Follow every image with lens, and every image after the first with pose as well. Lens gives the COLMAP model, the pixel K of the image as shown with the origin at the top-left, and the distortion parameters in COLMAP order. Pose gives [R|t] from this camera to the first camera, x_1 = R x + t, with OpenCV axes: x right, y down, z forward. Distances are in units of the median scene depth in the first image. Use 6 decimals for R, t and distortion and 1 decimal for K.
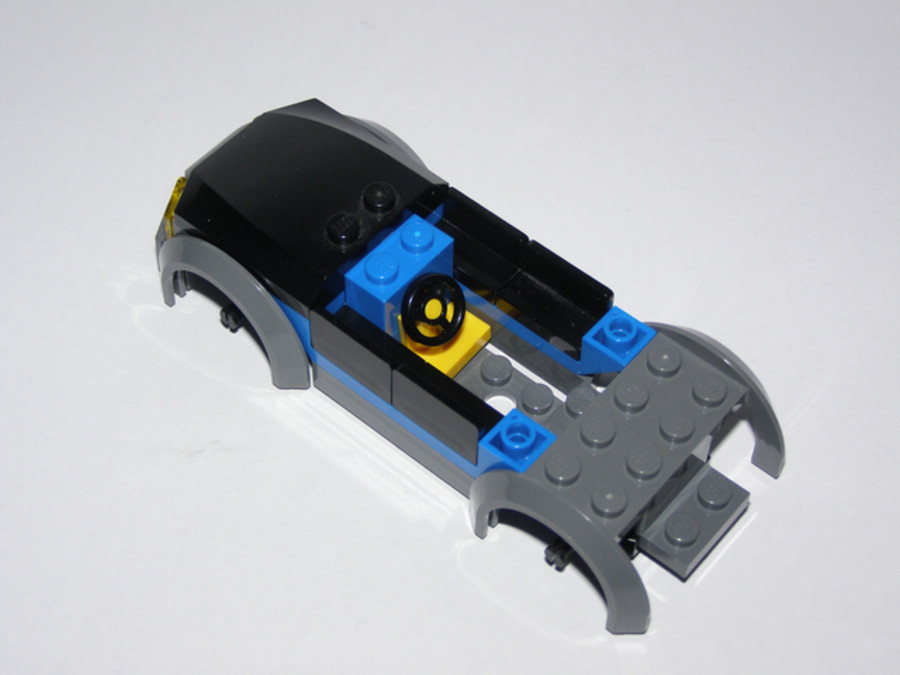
lens RADIAL K [[1737.2, 0, 444.6], [0, 1737.2, 337.6], [0, 0, 1]] dist [-0.294270, 0.000000]
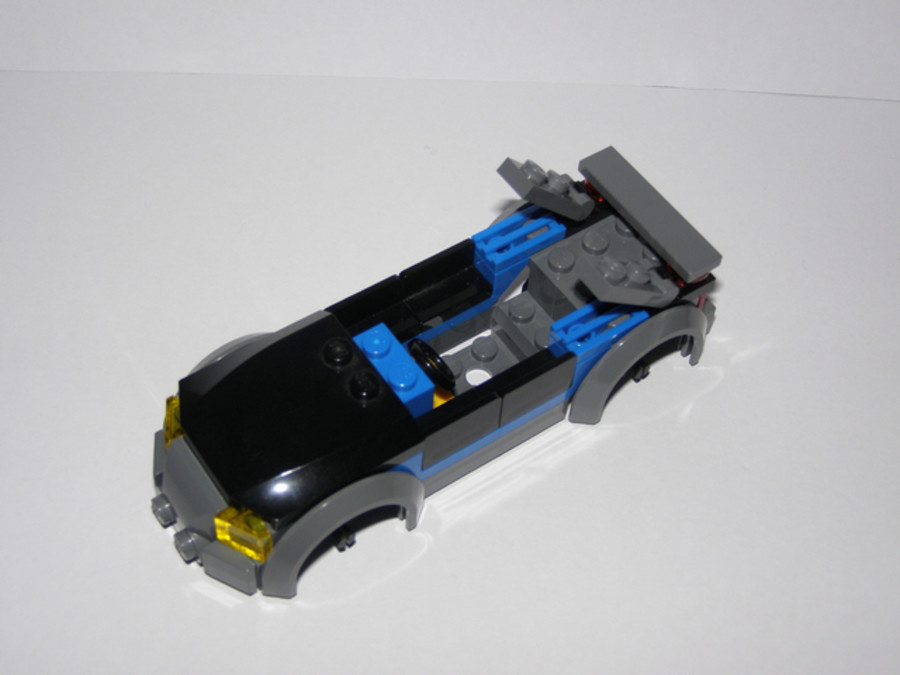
lens RADIAL K [[1334.1, 0, 452.6], [0, 1334.1, 352.9], [0, 0, 1]] dist [-0.275091, 0.000000]
pose [[0.261507, -0.782946, 0.564454, -0.495611], [0.748123, 0.533925, 0.394000, -0.358085], [-0.609857, 0.319247, 0.725365, 0.334789]]
